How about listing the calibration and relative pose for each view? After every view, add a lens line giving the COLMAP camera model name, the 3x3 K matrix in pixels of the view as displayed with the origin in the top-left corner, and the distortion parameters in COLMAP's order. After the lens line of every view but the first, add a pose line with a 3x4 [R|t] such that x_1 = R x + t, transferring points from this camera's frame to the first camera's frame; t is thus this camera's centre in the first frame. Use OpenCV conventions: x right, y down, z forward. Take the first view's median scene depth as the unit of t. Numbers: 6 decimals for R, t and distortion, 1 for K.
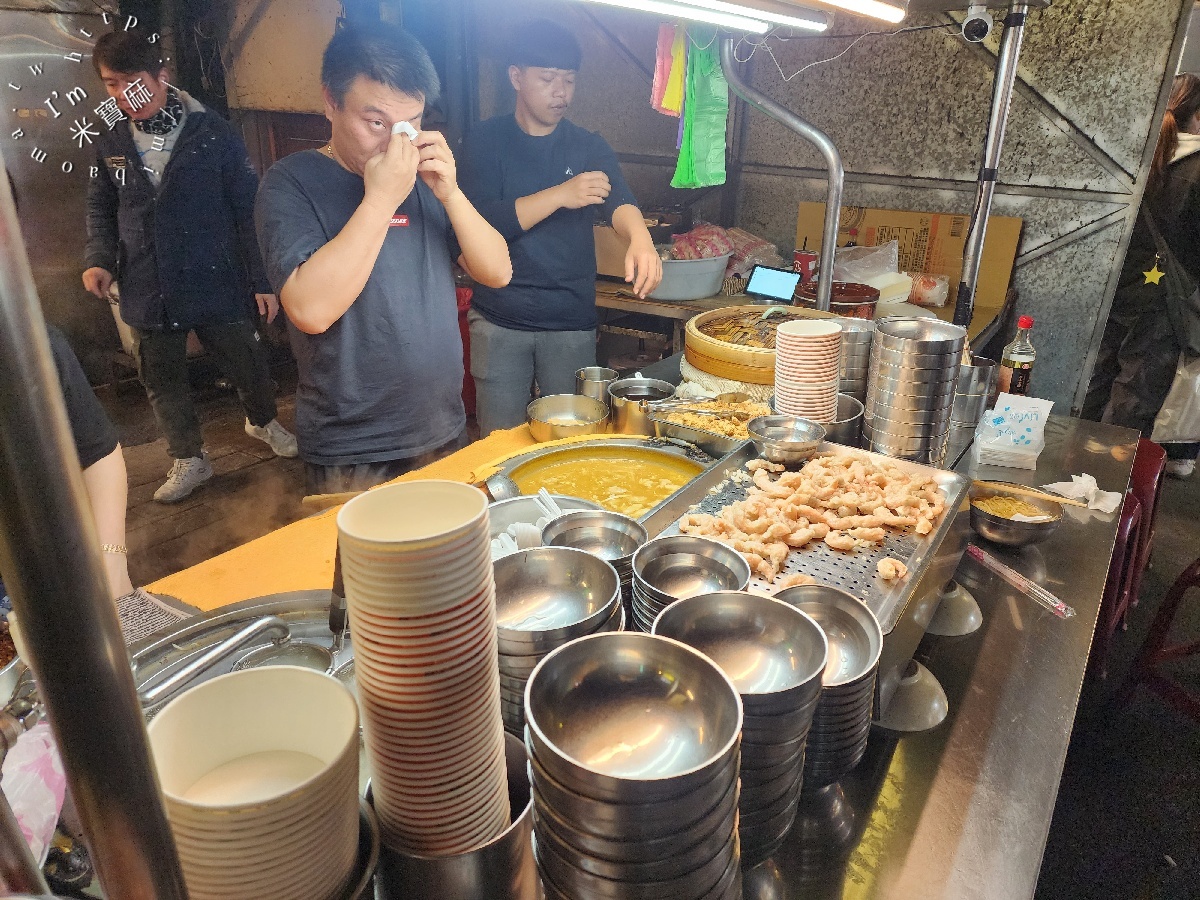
lens RADIAL K [[820.0, 0, 601.3], [0, 820.0, 449.4], [0, 0, 1]] dist [-0.006610, -0.001782]
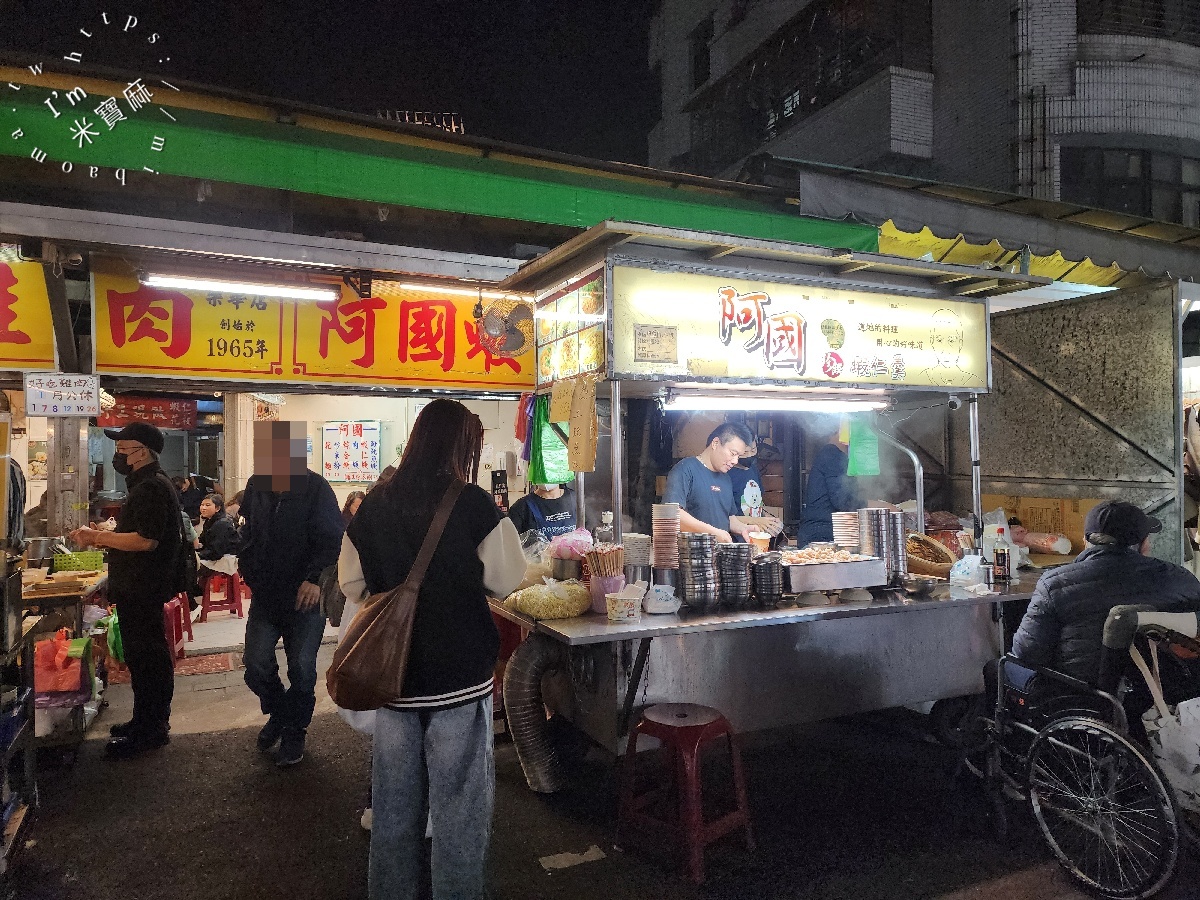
lens RADIAL K [[820.0, 0, 598.9], [0, 820.0, 451.6], [0, 0, 1]] dist [-0.006610, -0.001782]
pose [[0.847025, -0.025734, -0.530929, 0.527248], [-0.188793, 0.919140, -0.345743, 0.378347], [0.496896, 0.393089, 0.773677, -0.782572]]
